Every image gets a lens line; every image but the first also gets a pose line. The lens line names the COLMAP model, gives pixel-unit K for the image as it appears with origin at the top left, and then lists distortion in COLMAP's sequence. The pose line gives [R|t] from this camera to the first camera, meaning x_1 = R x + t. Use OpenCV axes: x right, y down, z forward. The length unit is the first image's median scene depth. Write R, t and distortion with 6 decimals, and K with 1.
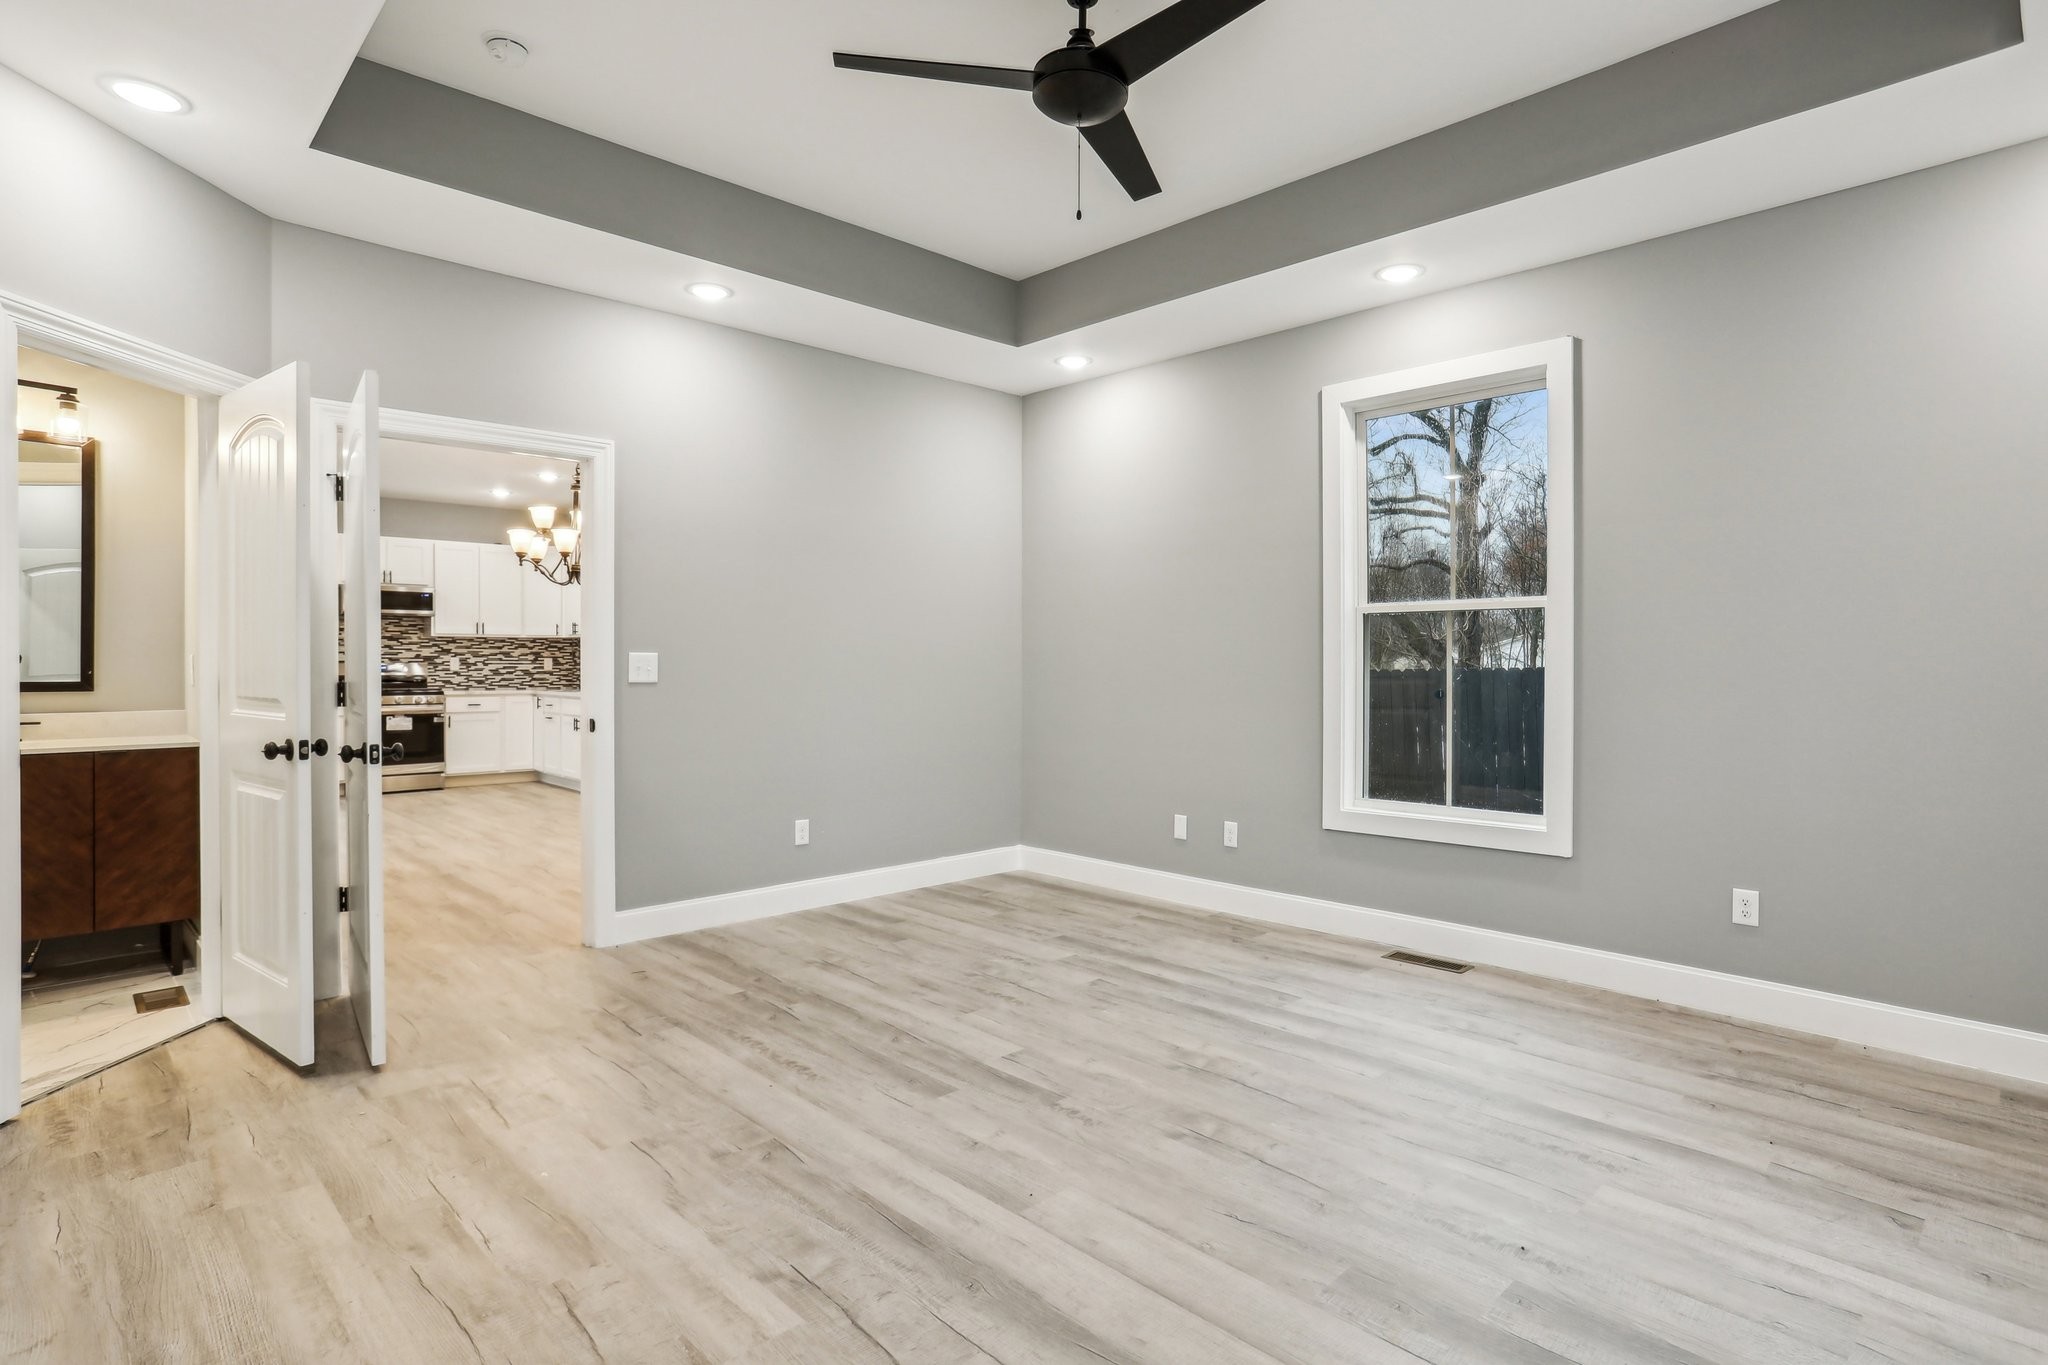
lens RADIAL K [[1063.9, 0, 1029.0], [0, 1063.9, 672.8], [0, 0, 1]] dist [-0.035373, 0.003322]
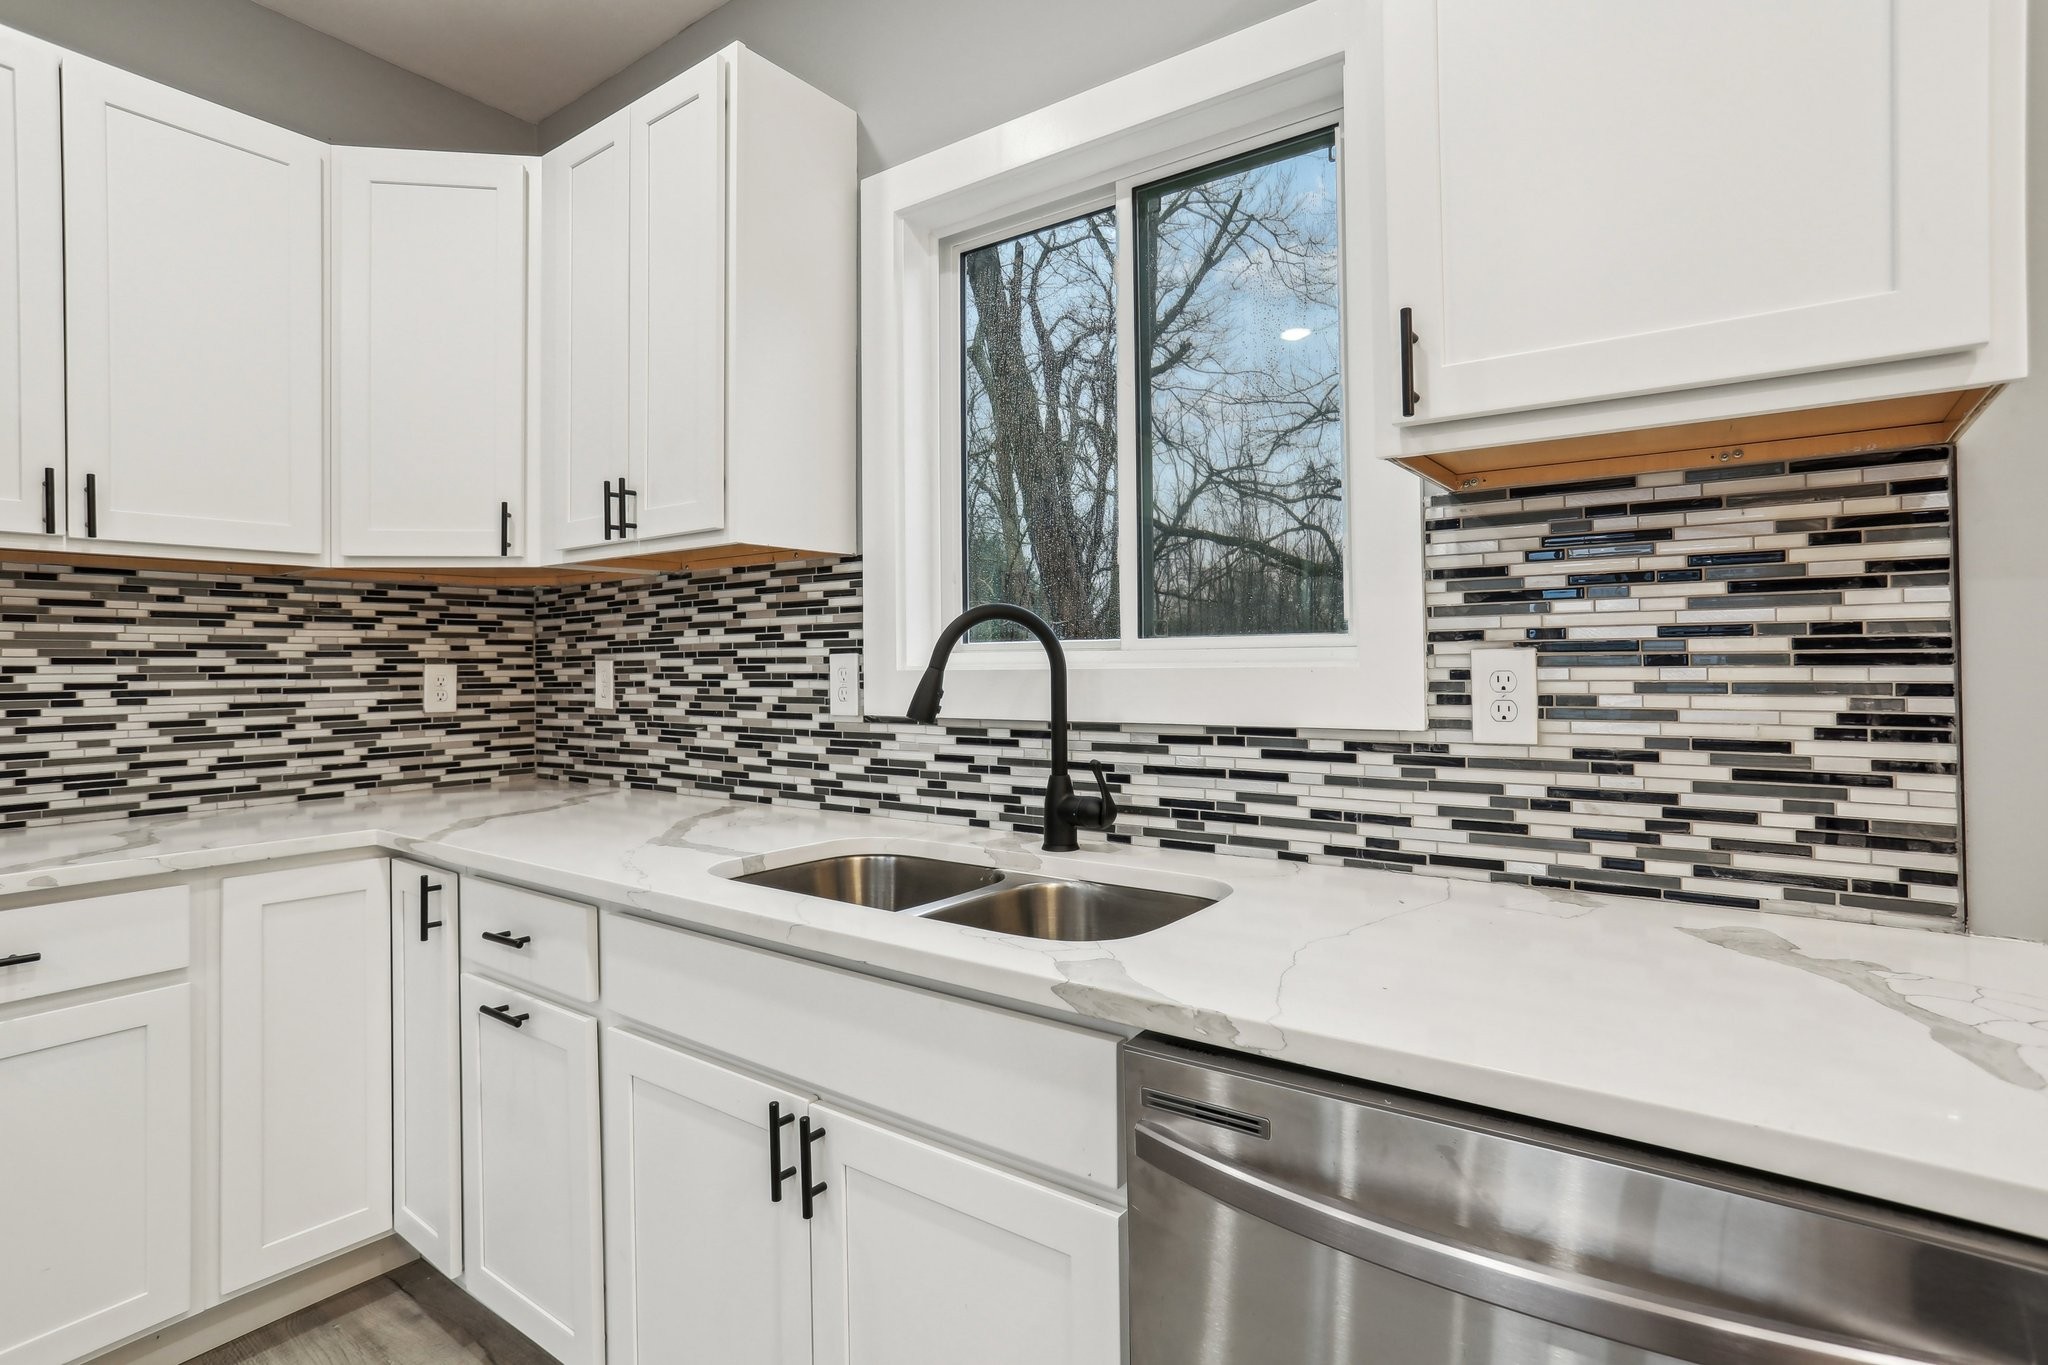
lens RADIAL K [[1012.6, 0, 1028.3], [0, 1012.6, 658.8], [0, 0, 1]] dist [-0.049277, 0.029728]
pose [[0.983222, -0.011689, 0.182036, -0.383887], [0.014597, 0.999786, -0.014647, -0.010331], [-0.181826, 0.017059, 0.983183, 0.789499]]
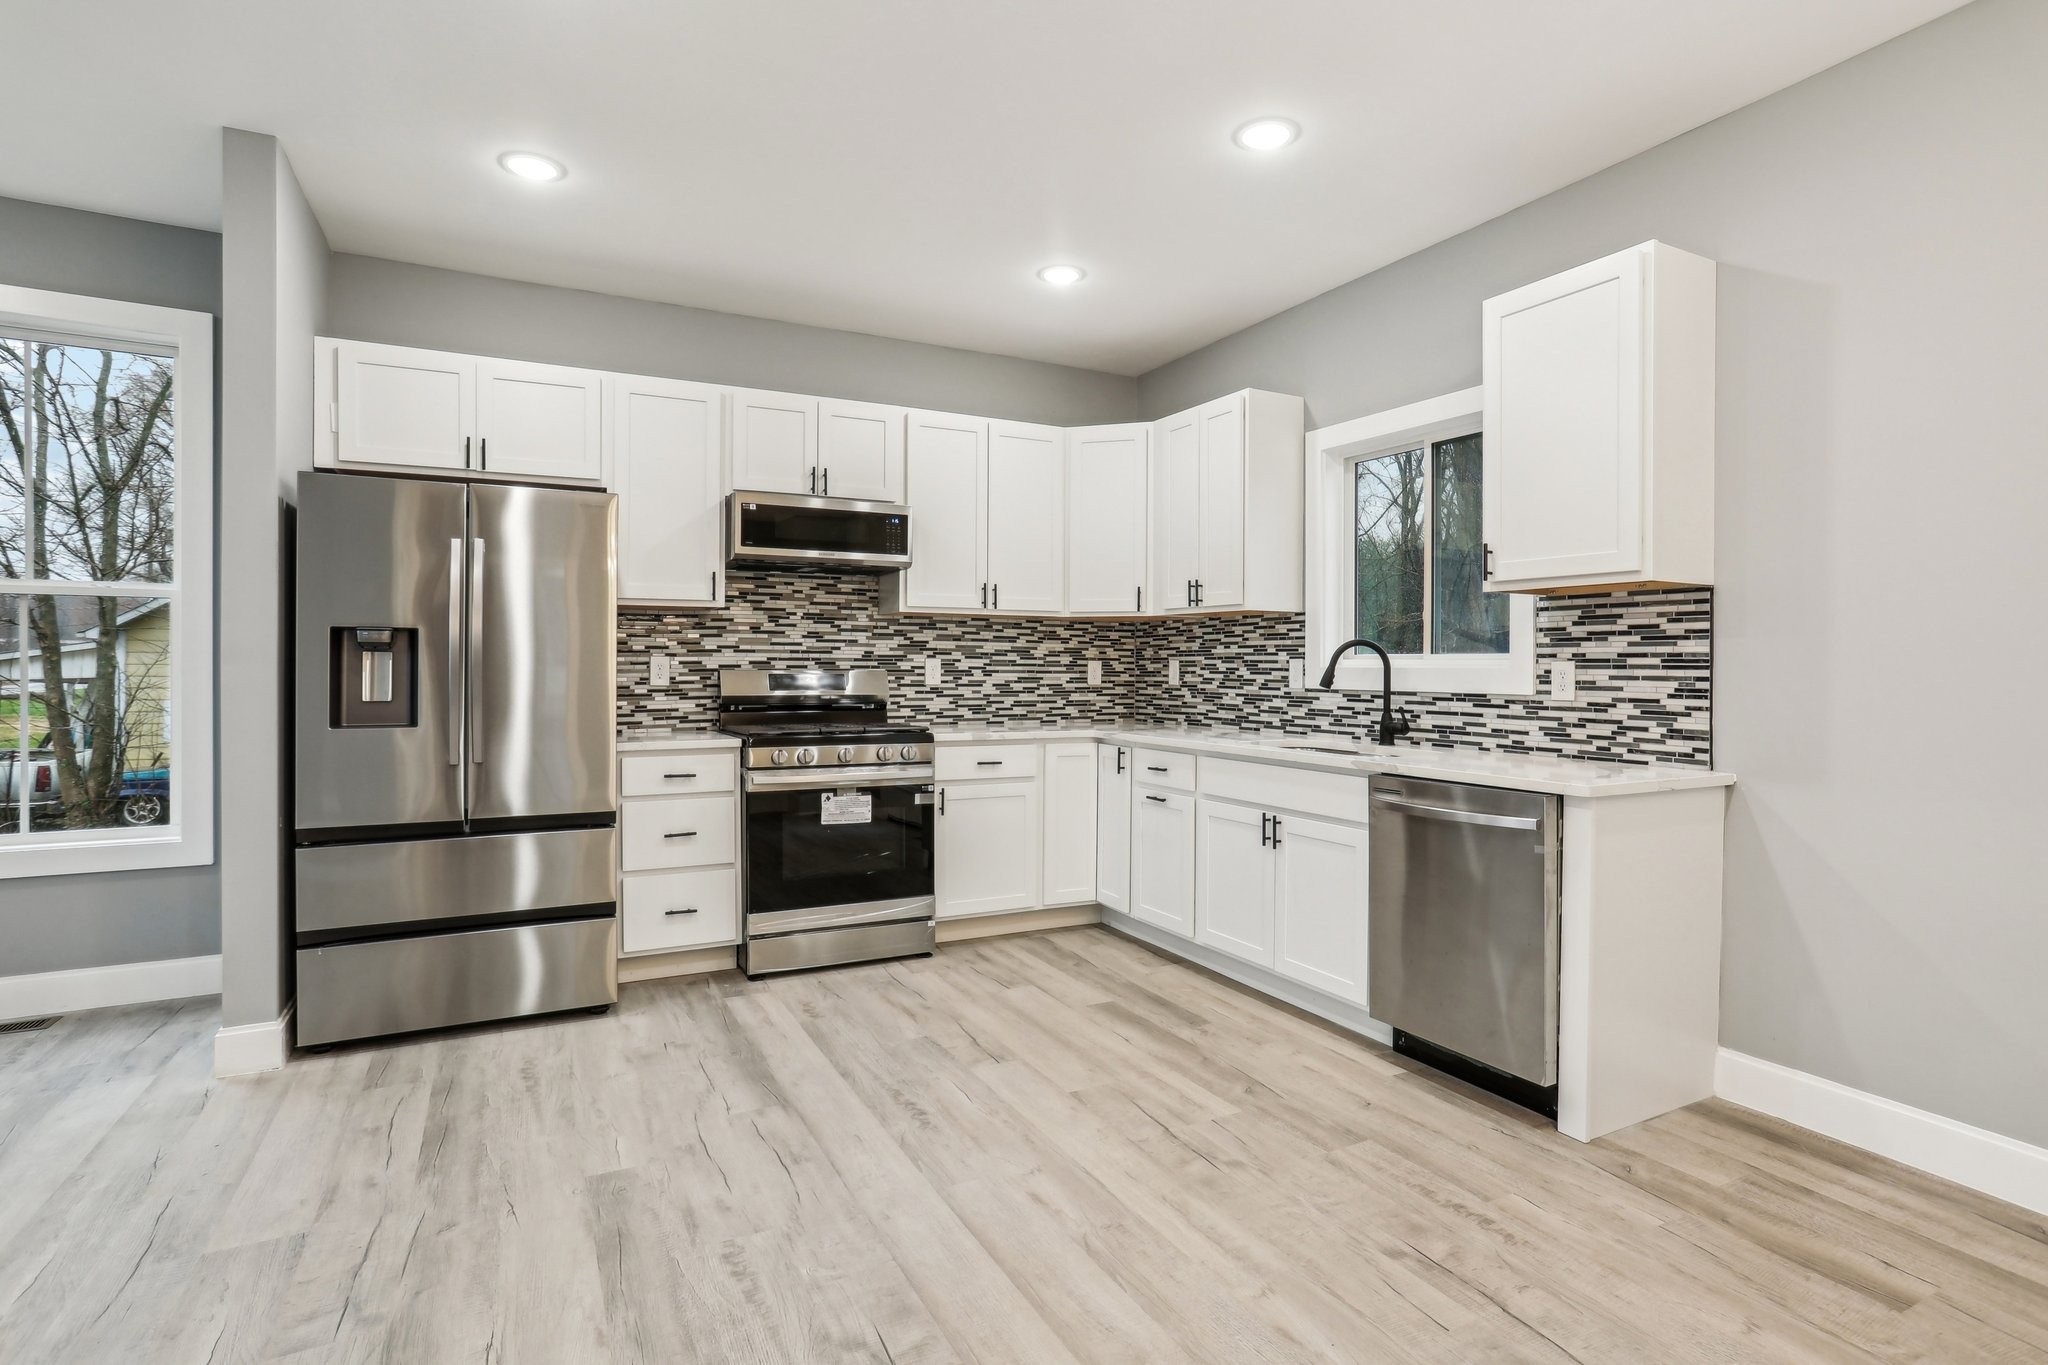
lens RADIAL K [[1012.6, 0, 1029.4], [0, 1012.6, 672.8], [0, 0, 1]] dist [-0.049277, 0.029728]
pose [[0.962513, 0.006274, -0.271163, -0.376337], [-0.007550, 0.999965, -0.003664, -0.006680], [0.271130, 0.005574, 0.962527, 0.562373]]
